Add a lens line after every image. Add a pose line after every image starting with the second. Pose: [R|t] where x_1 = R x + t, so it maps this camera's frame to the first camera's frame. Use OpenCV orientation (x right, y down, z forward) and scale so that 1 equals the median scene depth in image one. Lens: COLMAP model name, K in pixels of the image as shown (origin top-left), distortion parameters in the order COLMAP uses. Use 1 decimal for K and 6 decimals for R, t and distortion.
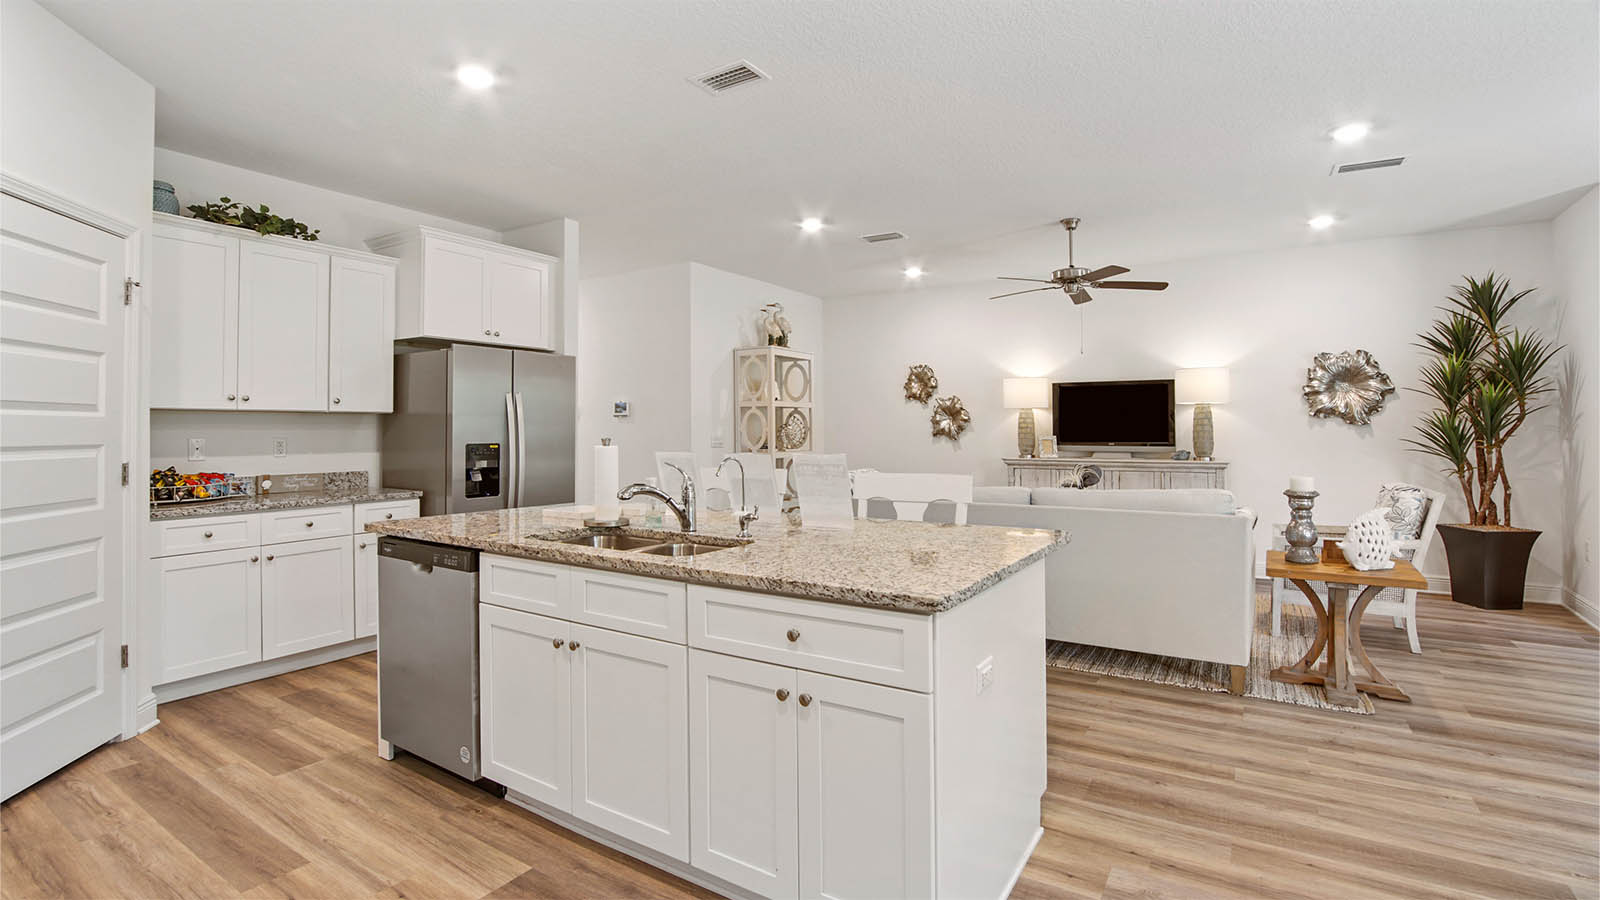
lens RADIAL K [[730.0, 0, 791.5], [0, 730.0, 417.7], [0, 0, 1]] dist [-0.040929, 0.009507]
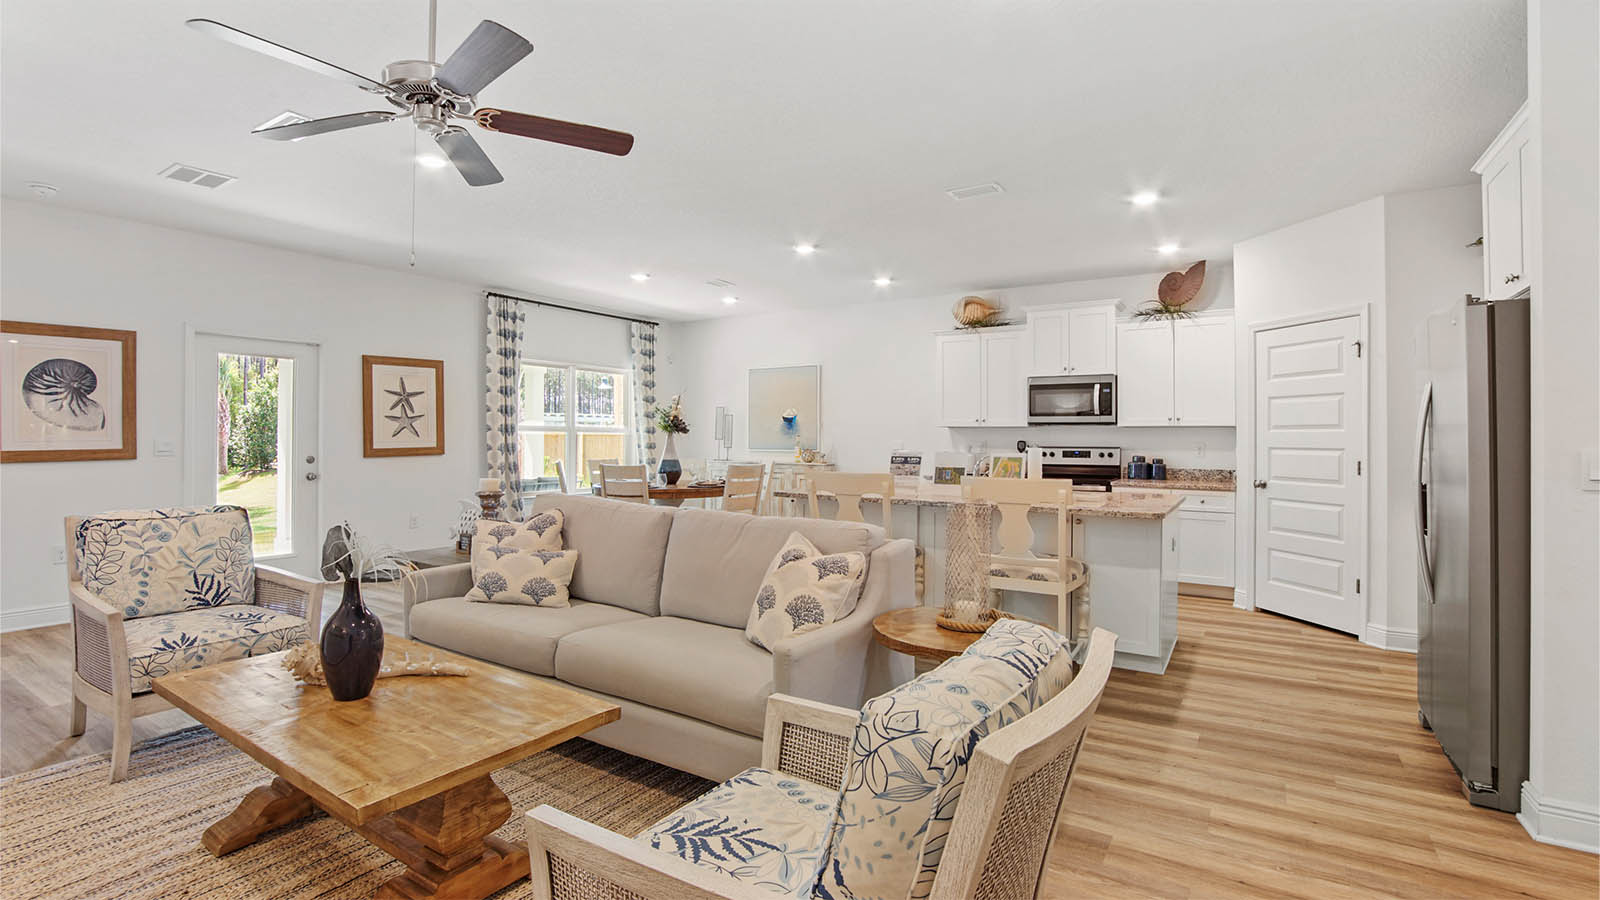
lens RADIAL K [[730.8, 0, 789.7], [0, 730.8, 430.0], [0, 0, 1]] dist [-0.031286, 0.000215]
pose [[-0.999988, -0.002773, 0.003956, 0.206662], [-0.002881, 0.999616, -0.027554, 0.030420], [-0.003878, -0.027565, -0.999612, 1.810229]]
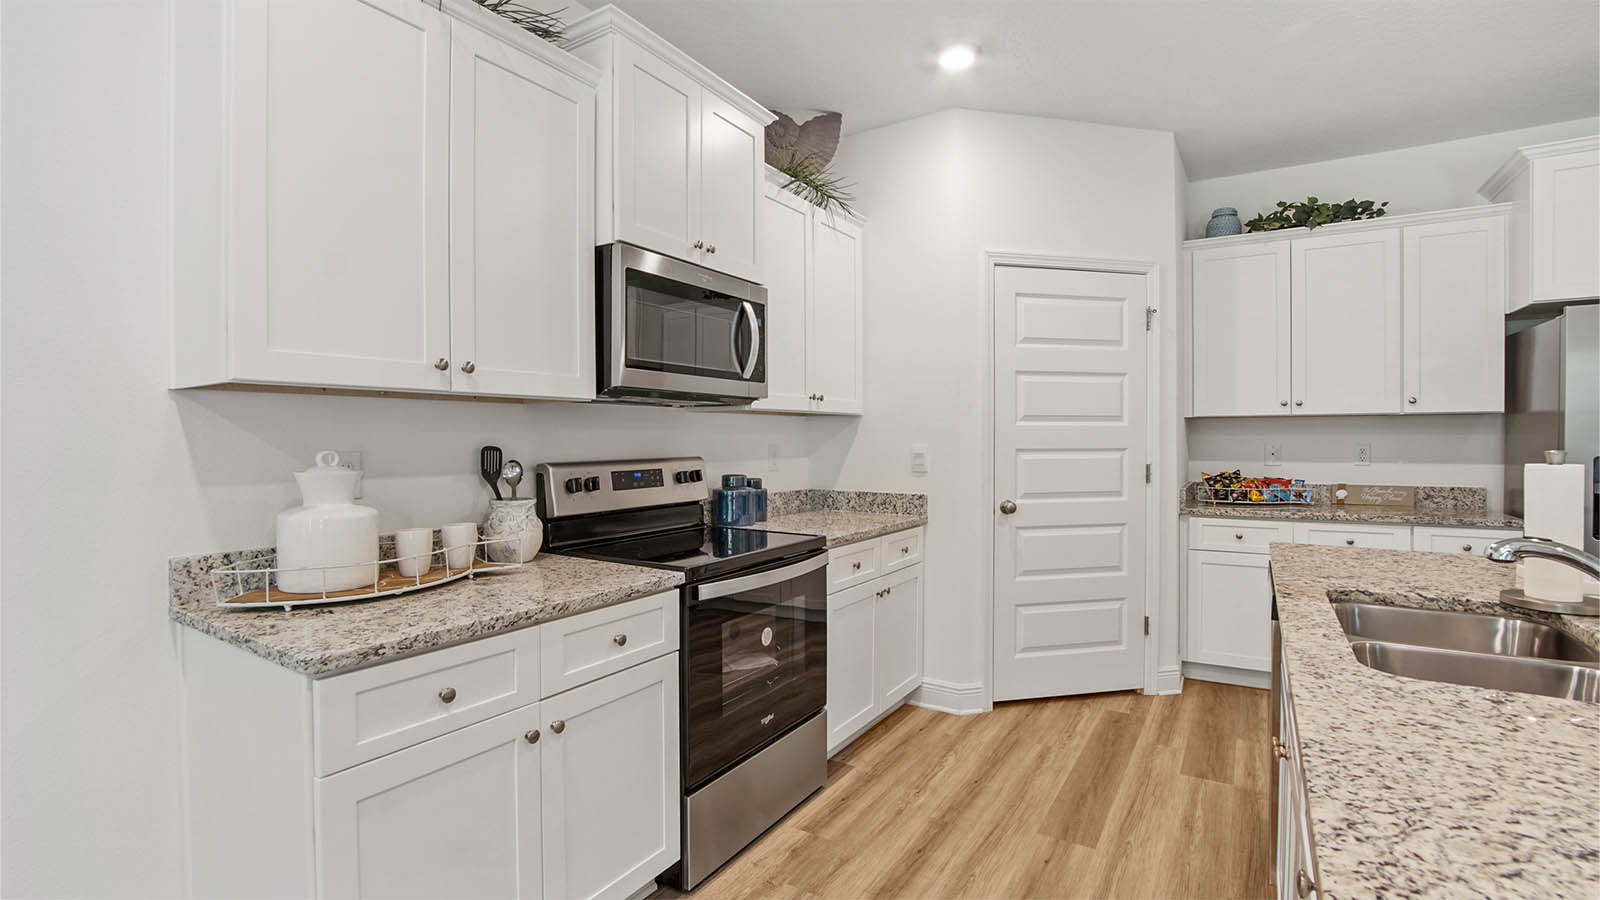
lens RADIAL K [[728.1, 0, 798.4], [0, 728.1, 448.2], [0, 0, 1]] dist [-0.034668, 0.006015]
pose [[0.010570, 0.015974, -0.999817, 0.185936], [0.020280, 0.999663, 0.016186, 0.004294], [0.999738, -0.020448, 0.010243, 0.284143]]
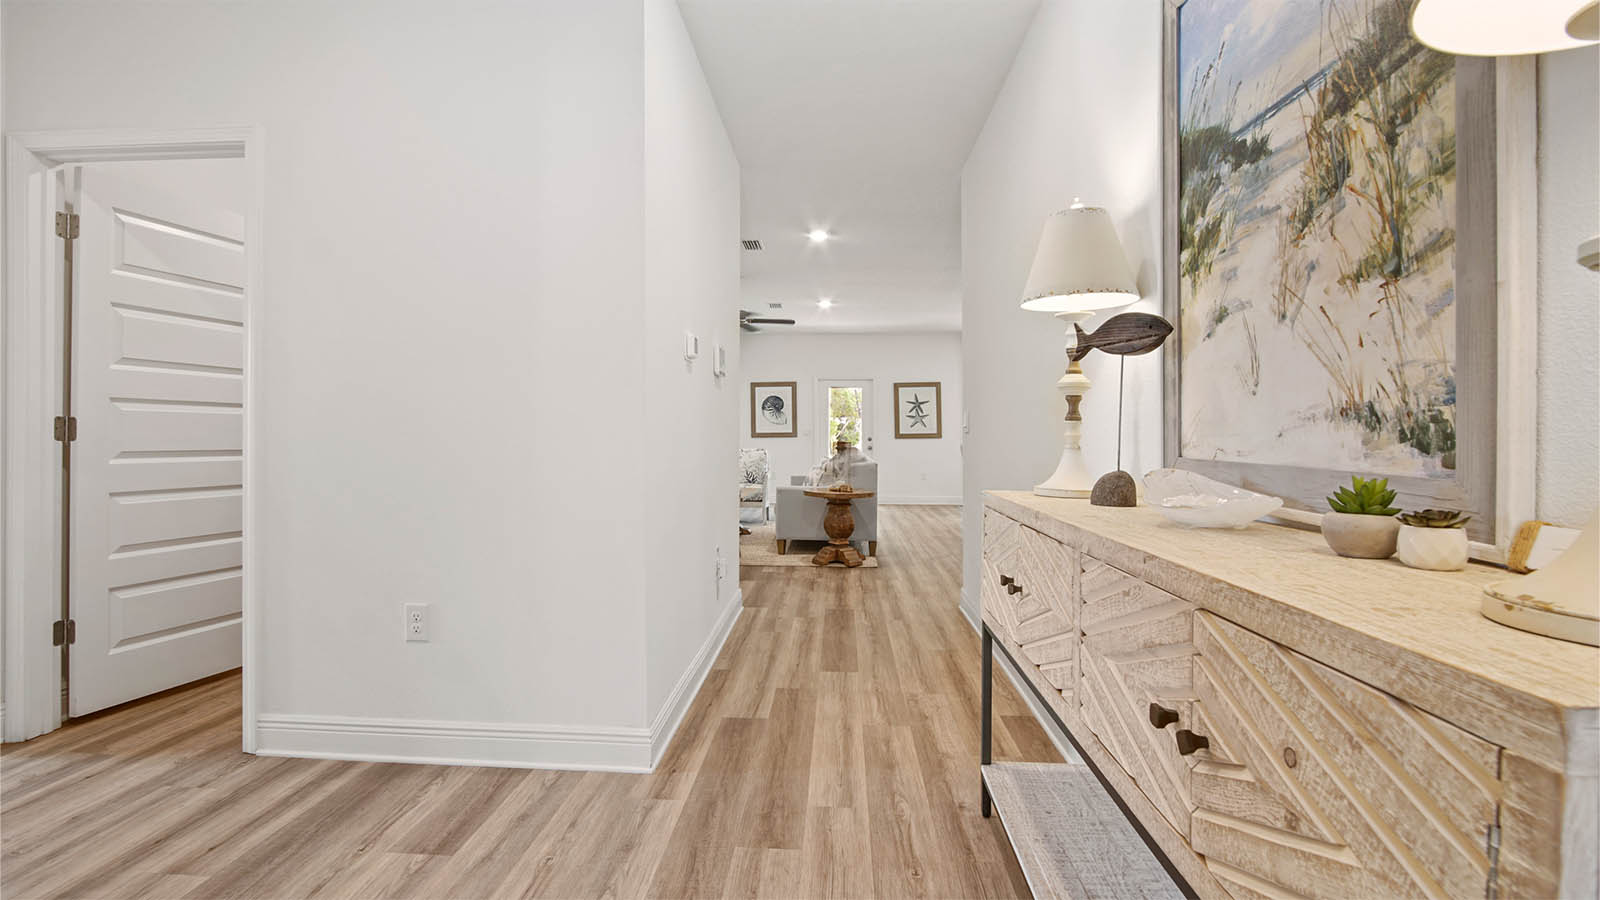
lens RADIAL K [[733.8, 0, 795.8], [0, 733.8, 437.3], [0, 0, 1]] dist [-0.043890, 0.009539]
pose [[-0.492341, 0.000745, 0.870402, -1.207069], [-0.018253, 0.999771, -0.011181, 0.084258], [-0.870211, -0.021392, -0.492214, 2.032833]]
